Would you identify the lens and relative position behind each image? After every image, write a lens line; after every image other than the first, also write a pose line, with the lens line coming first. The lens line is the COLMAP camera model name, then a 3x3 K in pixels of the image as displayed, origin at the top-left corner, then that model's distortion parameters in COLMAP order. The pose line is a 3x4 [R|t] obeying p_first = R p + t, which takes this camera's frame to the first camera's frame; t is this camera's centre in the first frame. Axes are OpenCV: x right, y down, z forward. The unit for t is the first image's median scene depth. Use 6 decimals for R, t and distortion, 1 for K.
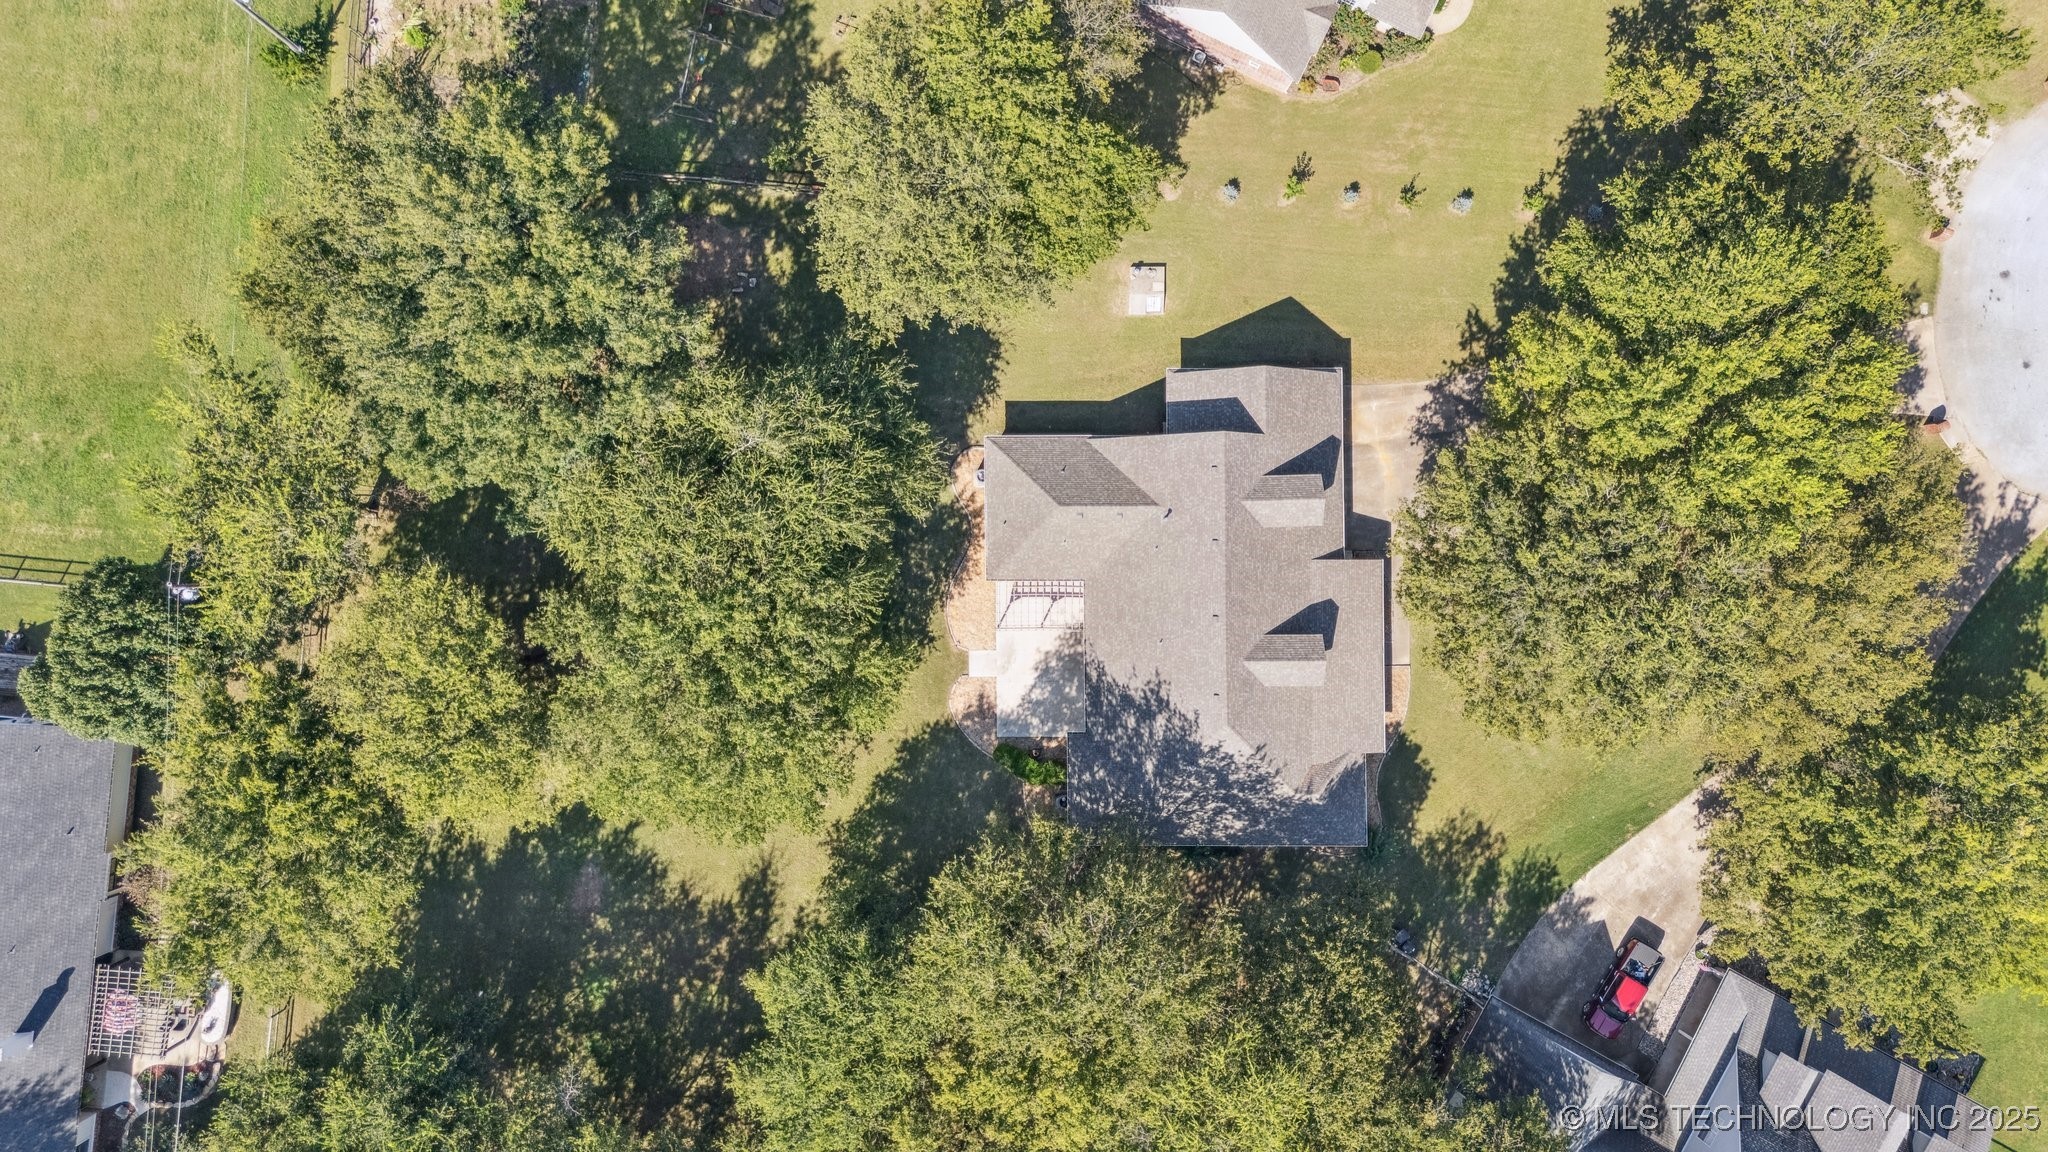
lens RADIAL K [[1521.4, 0, 1012.9], [0, 1521.4, 562.8], [0, 0, 1]] dist [0.072380, -0.073233]
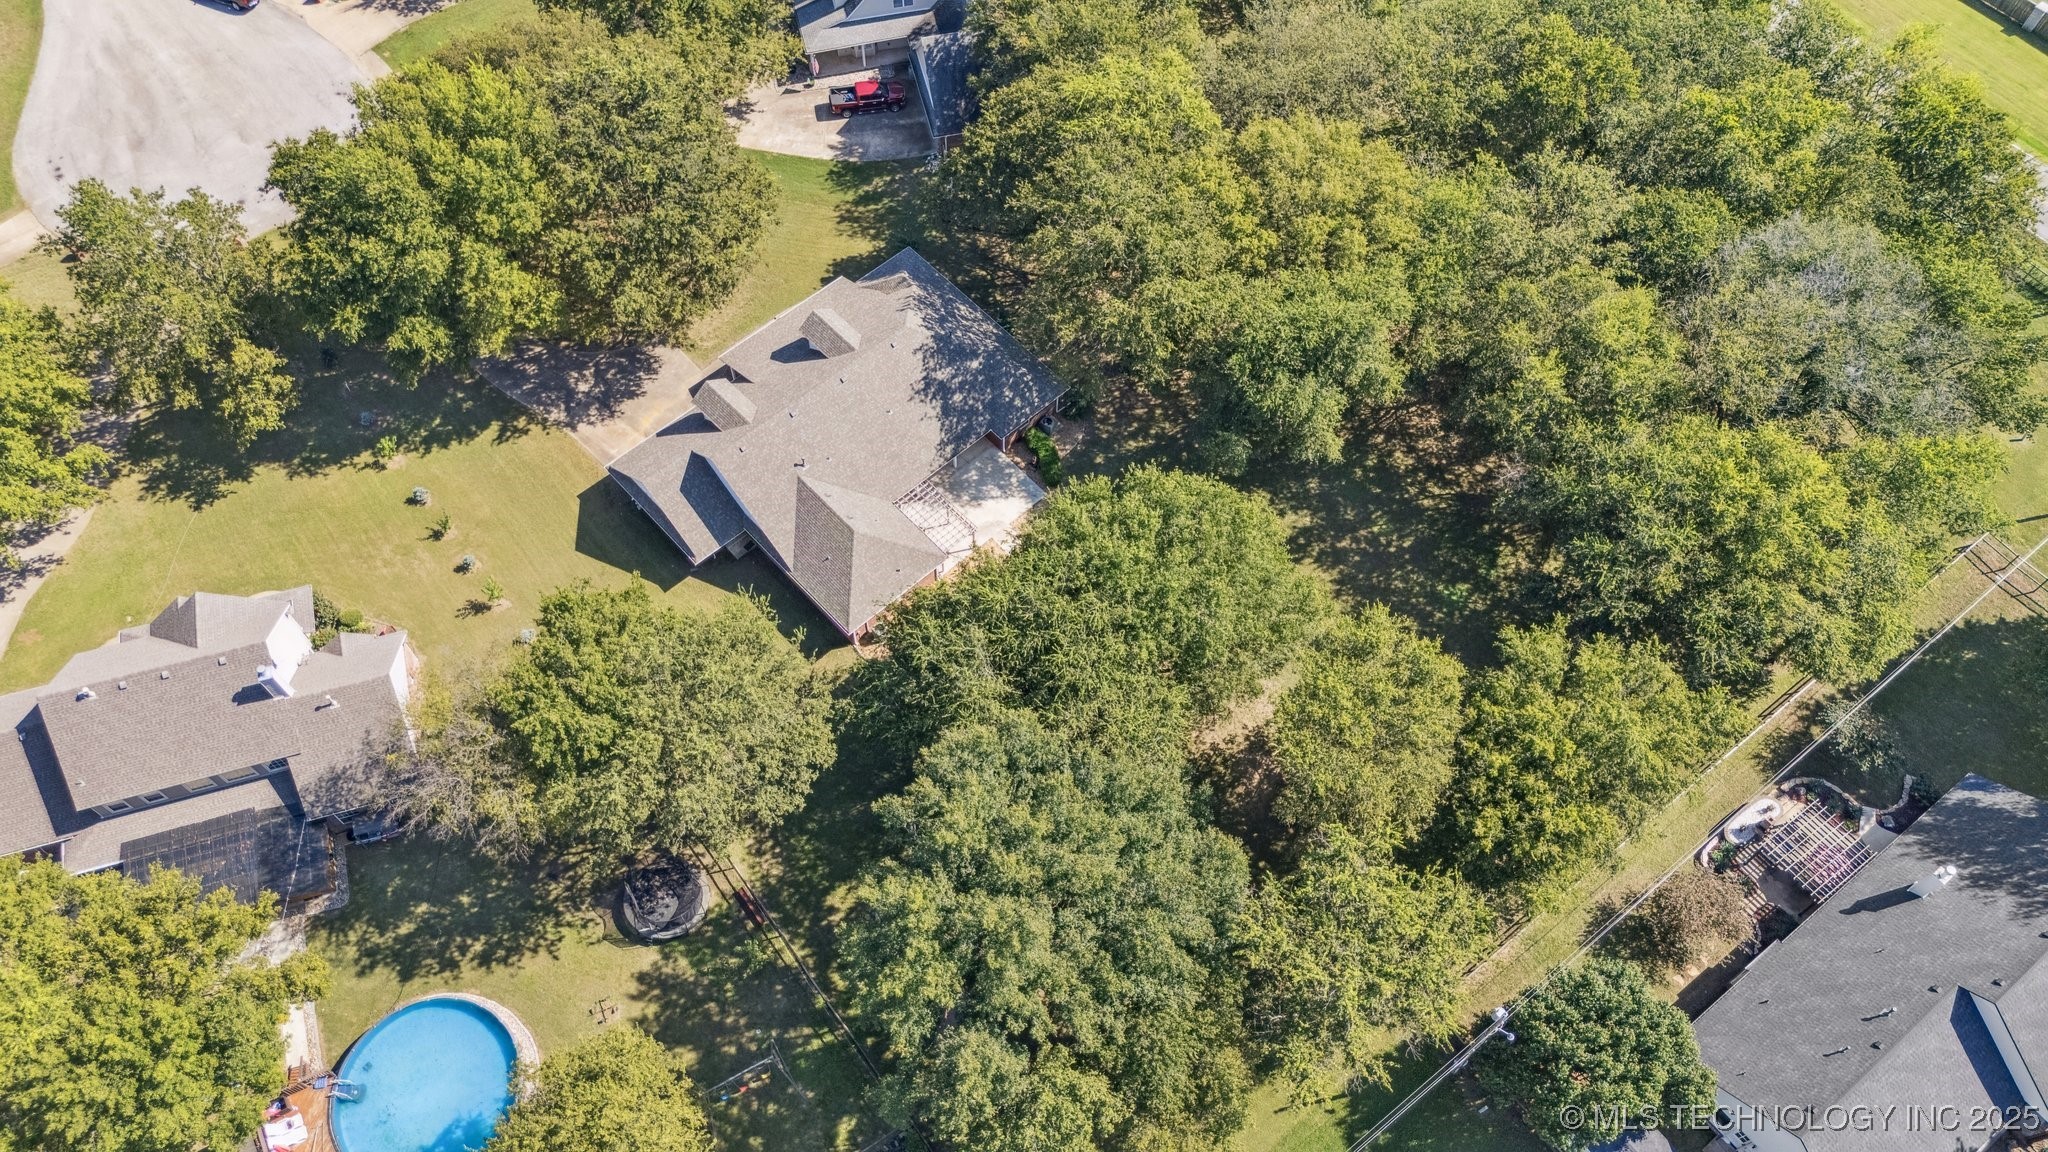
lens RADIAL K [[1521.4, 0, 1012.9], [0, 1521.4, 562.8], [0, 0, 1]] dist [0.072380, -0.073233]
pose [[-0.673009, -0.646234, 0.359779, -0.440445], [0.739240, -0.571816, 0.355740, -0.342144], [-0.024164, 0.505379, 0.862559, 0.039073]]
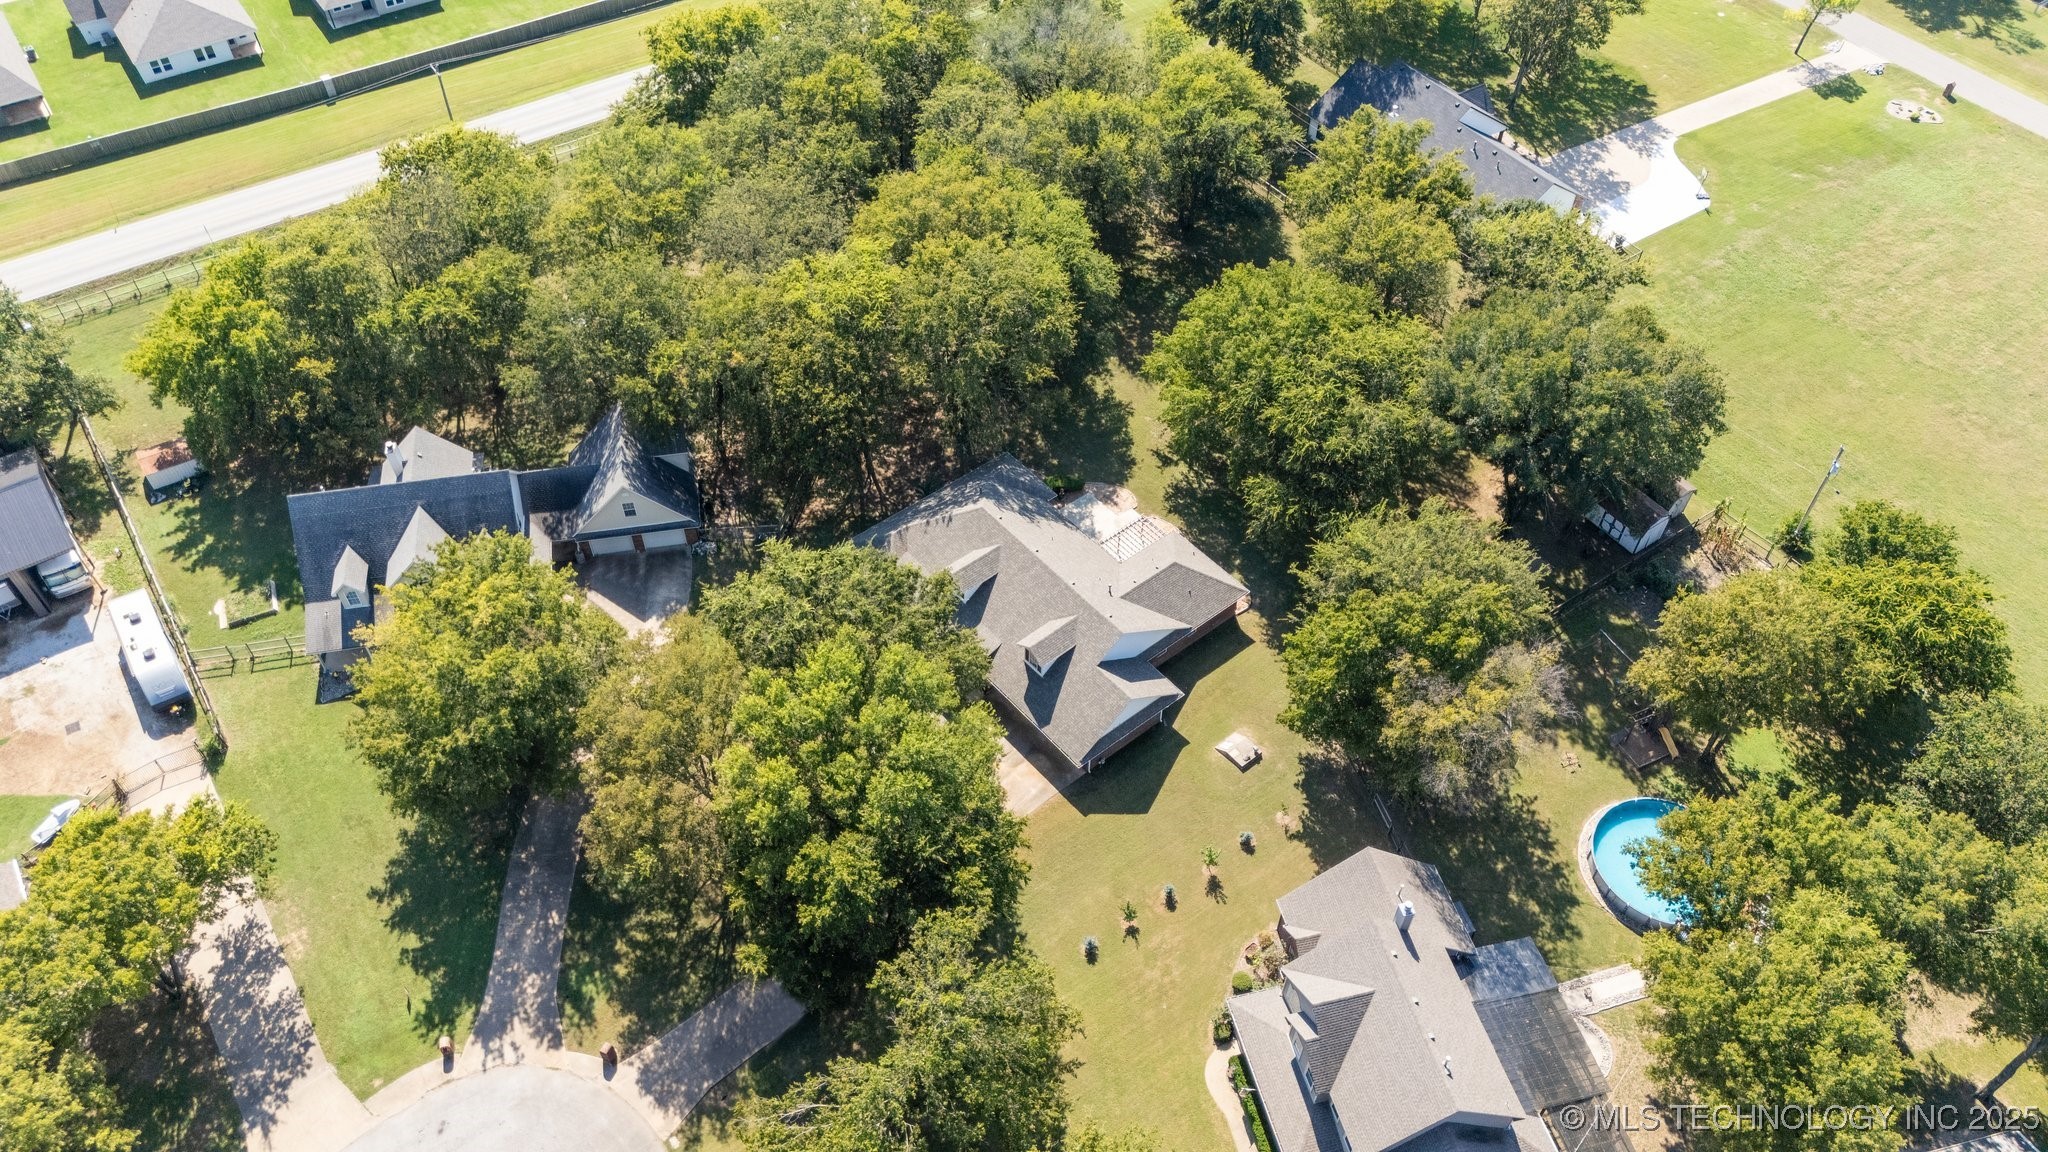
lens RADIAL K [[1506.1, 0, 1015.9], [0, 1506.1, 570.6], [0, 0, 1]] dist [0.114578, -0.237952]
pose [[-0.774314, 0.460869, -0.433634, 0.681334], [-0.632479, -0.585540, 0.507064, -0.593808], [-0.020220, 0.666891, 0.744881, 0.010529]]
